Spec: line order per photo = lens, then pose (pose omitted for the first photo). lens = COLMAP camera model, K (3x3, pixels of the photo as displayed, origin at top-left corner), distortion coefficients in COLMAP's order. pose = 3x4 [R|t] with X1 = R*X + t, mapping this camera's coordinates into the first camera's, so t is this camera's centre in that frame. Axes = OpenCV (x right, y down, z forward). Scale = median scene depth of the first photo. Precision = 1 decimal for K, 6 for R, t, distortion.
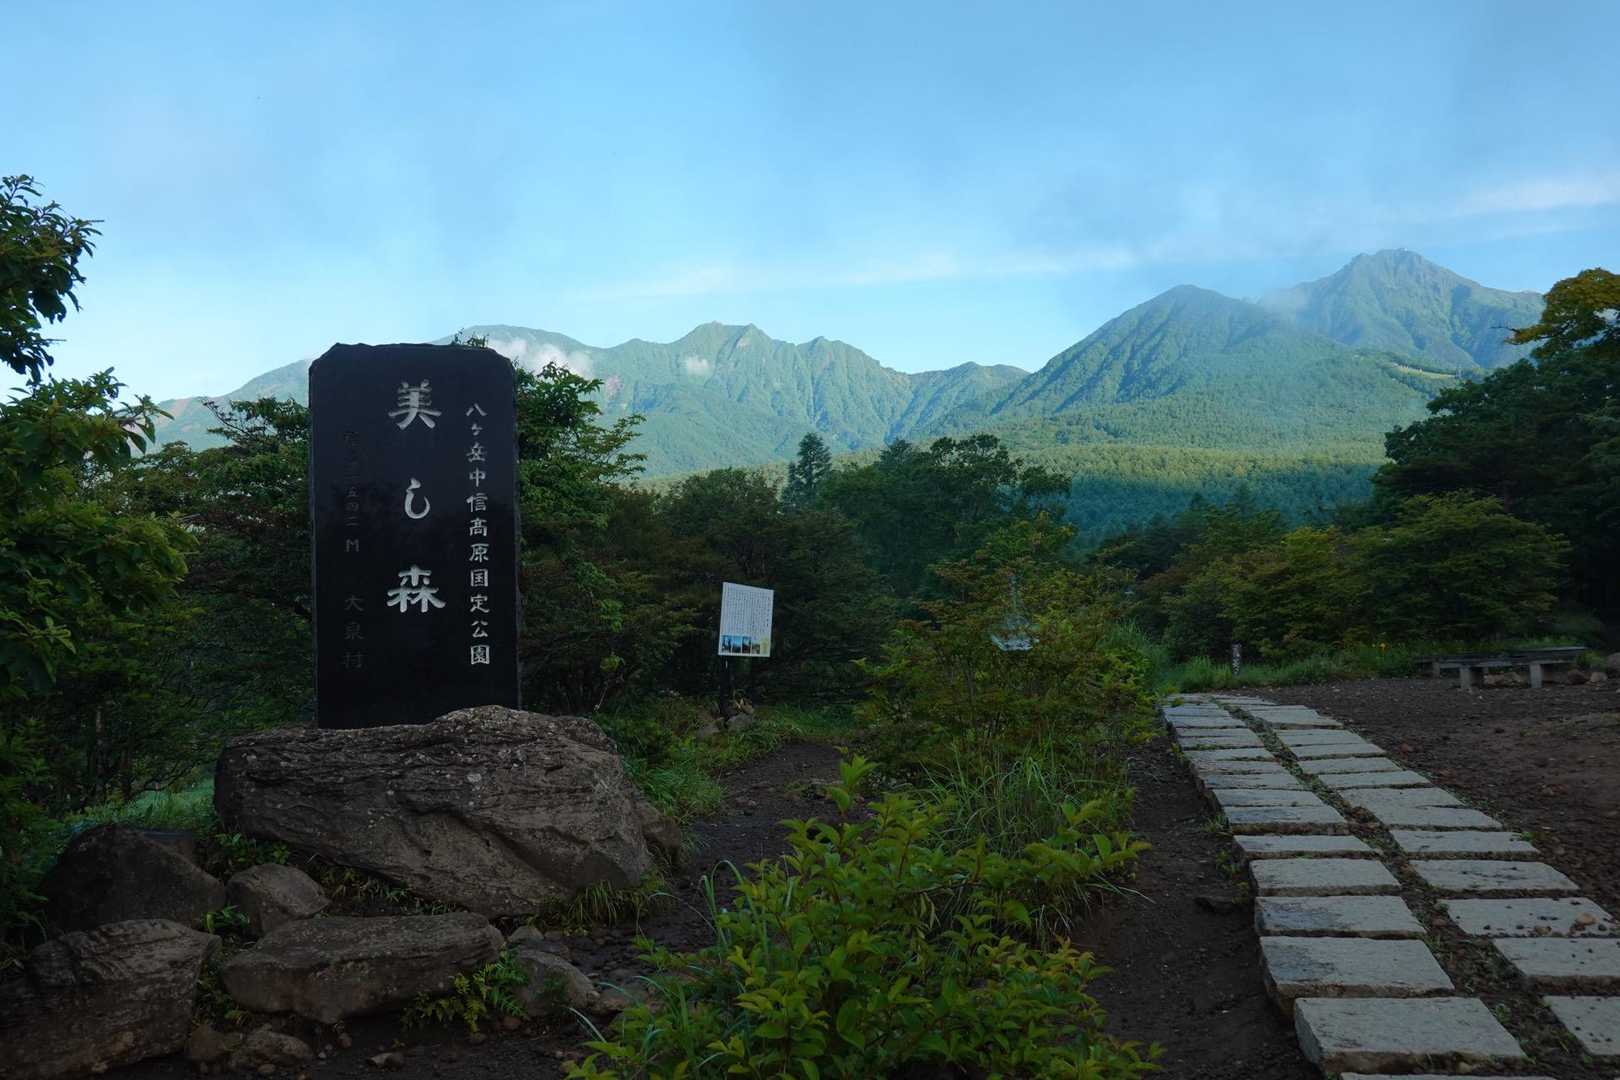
lens RADIAL K [[1672.9, 0, 810.1], [0, 1672.9, 544.7], [0, 0, 1]] dist [0.022771, 0.000000]
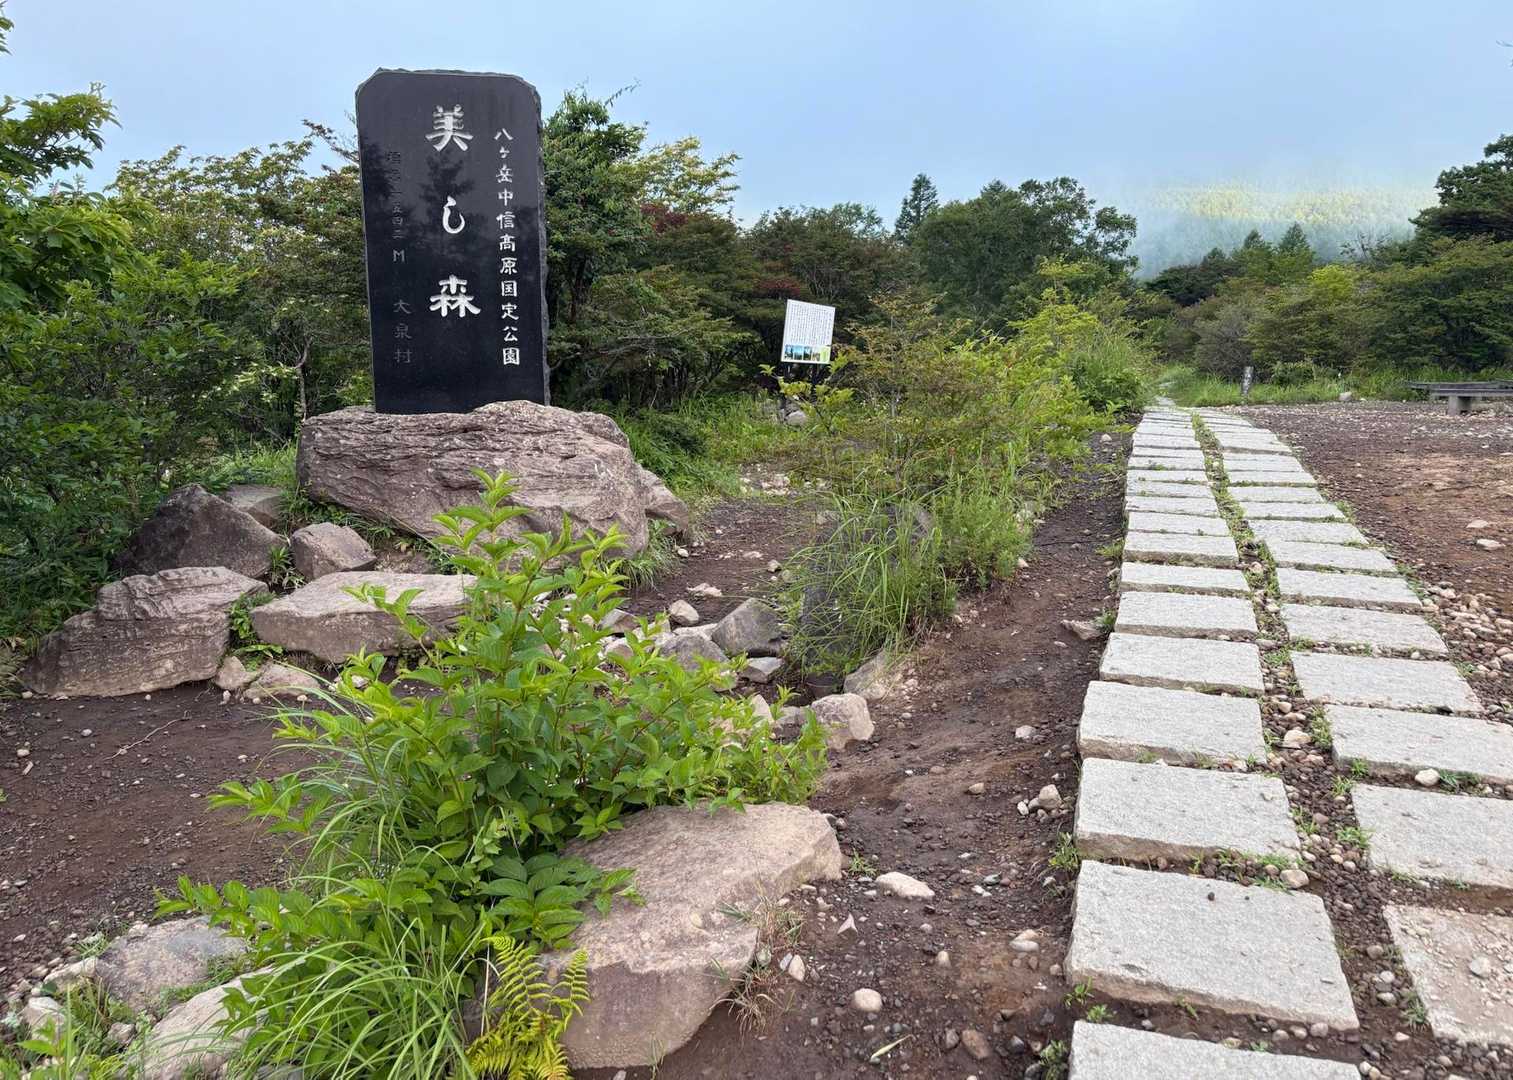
lens RADIAL K [[1257.2, 0, 757.3], [0, 1257.2, 538.3], [0, 0, 1]] dist [0.052874, -0.008689]
pose [[0.987469, 0.061467, -0.145347, 0.108090], [-0.029502, 0.976692, 0.212608, -0.001946], [0.155028, -0.205656, 0.966267, 0.156416]]
